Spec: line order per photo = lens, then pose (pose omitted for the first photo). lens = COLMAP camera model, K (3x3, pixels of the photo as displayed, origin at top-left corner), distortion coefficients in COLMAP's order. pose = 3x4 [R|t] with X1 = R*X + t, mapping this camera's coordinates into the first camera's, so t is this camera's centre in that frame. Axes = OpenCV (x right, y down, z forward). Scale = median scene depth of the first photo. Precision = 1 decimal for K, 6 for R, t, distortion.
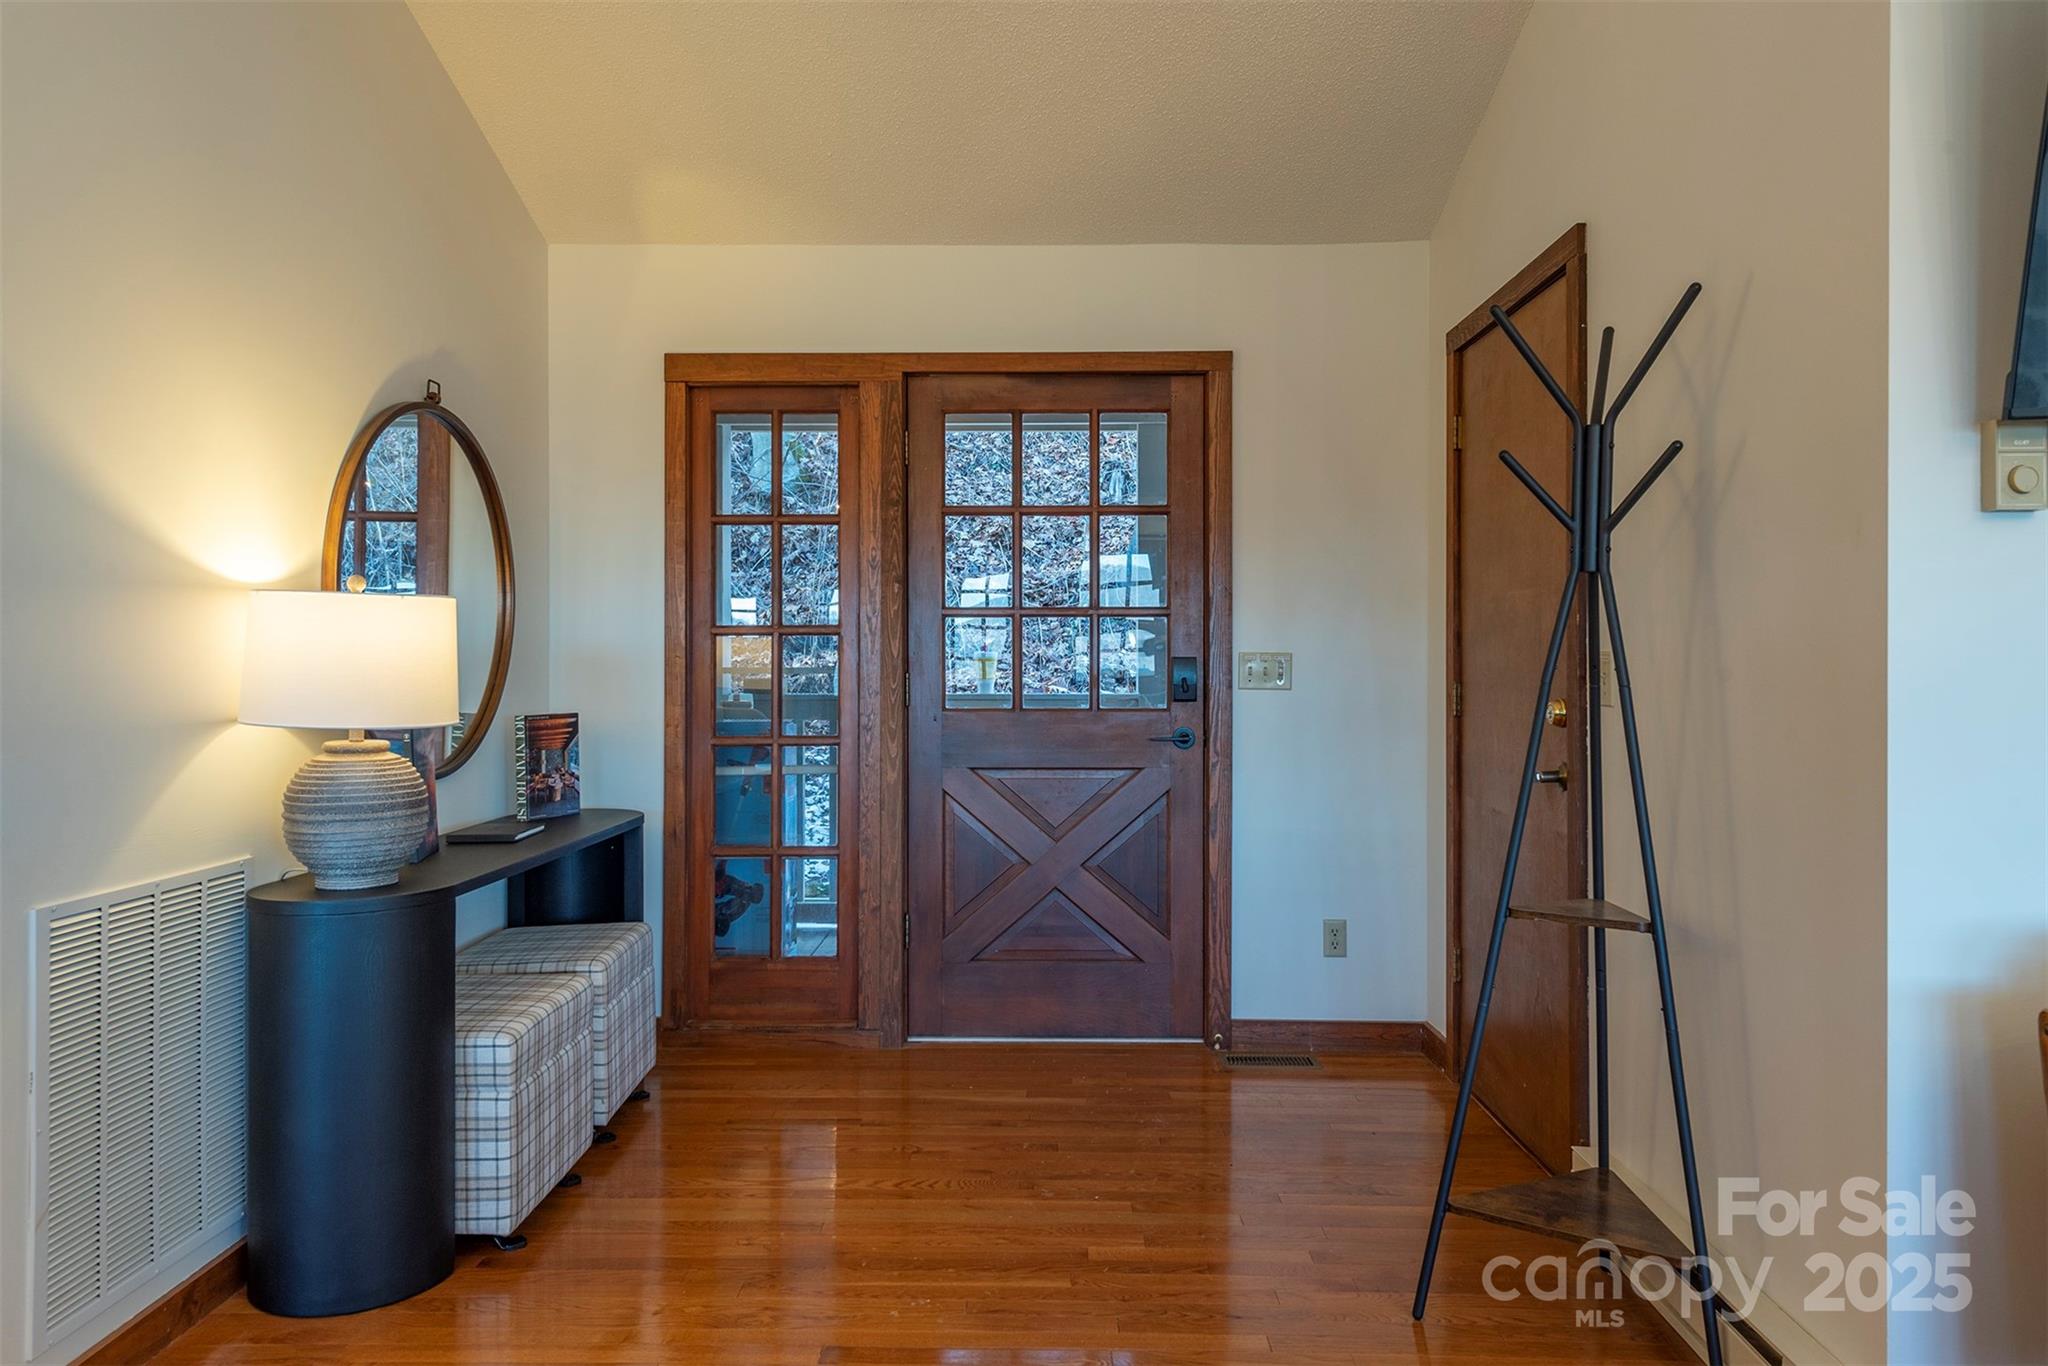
lens RADIAL K [[1311.0, 0, 1026.0], [0, 1311.0, 678.2], [0, 0, 1]] dist [-0.000632, -0.000698]
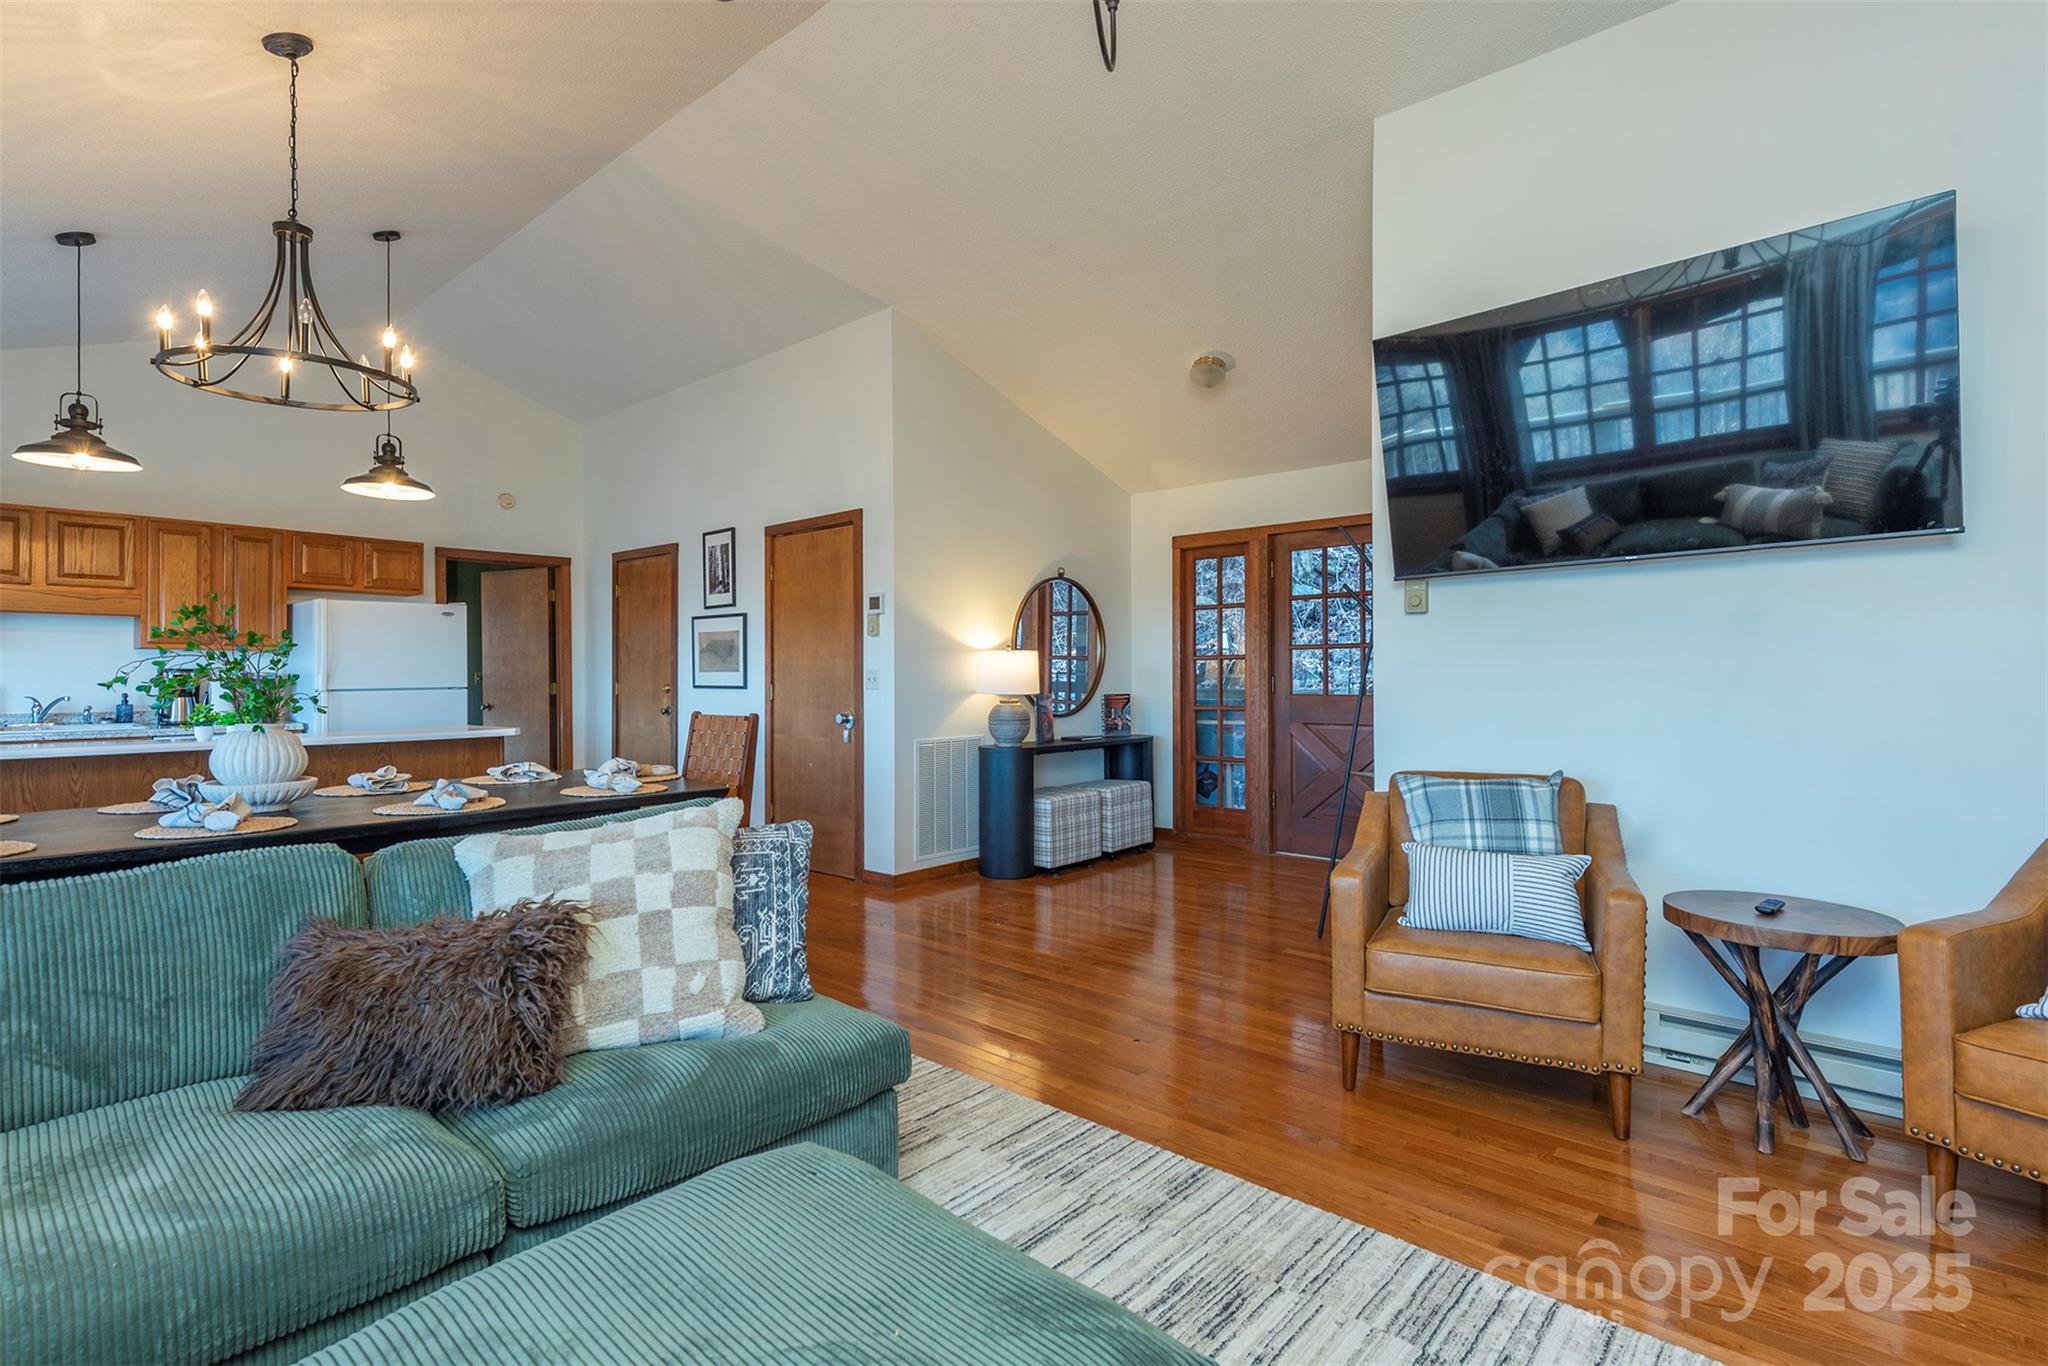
lens RADIAL K [[950.3, 0, 1021.5], [0, 950.3, 683.0], [0, 0, 1]] dist [0.000140, 0.000001]
pose [[0.743638, 0.002507, -0.668578, 0.632043], [-0.002237, 0.999997, 0.001262, 0.004946], [0.668579, 0.000557, 0.743641, -0.400342]]
